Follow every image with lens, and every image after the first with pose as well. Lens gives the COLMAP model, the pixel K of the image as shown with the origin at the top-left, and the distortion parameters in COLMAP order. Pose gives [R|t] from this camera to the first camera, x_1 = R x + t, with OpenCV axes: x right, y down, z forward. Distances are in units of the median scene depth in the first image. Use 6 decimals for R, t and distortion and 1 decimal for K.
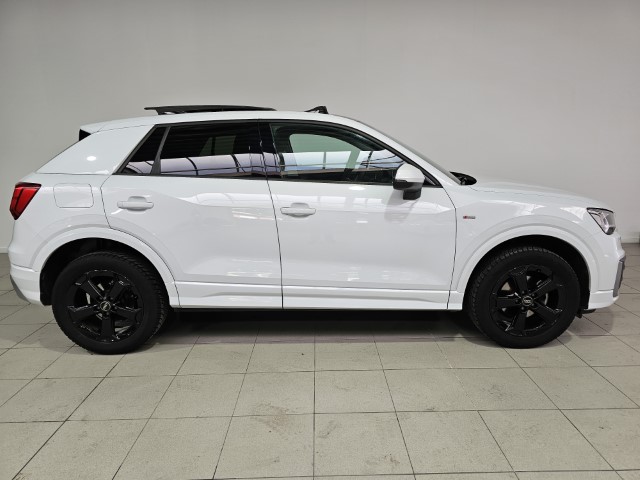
lens RADIAL K [[426.6, 0, 322.1], [0, 426.6, 245.8], [0, 0, 1]] dist [0.001688, -0.001323]
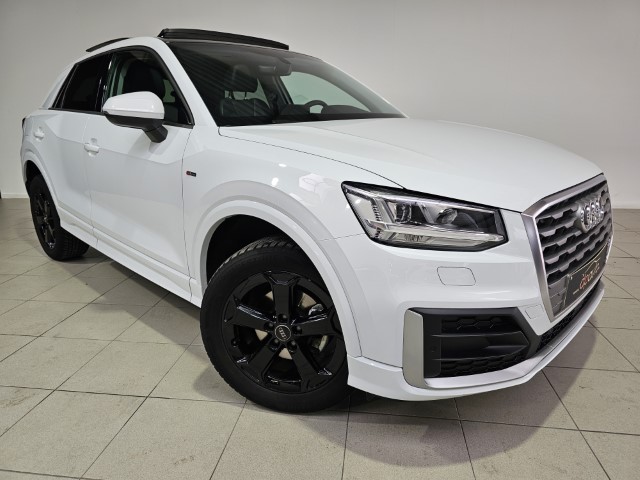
lens RADIAL K [[440.9, 0, 319.9], [0, 440.9, 240.4], [0, 0, 1]] dist [0.053587, -0.069221]
pose [[0.715846, 0.198057, -0.669580, 0.932053], [-0.157673, 0.980011, 0.121313, -0.077182], [0.680223, 0.018733, 0.732766, 0.607601]]
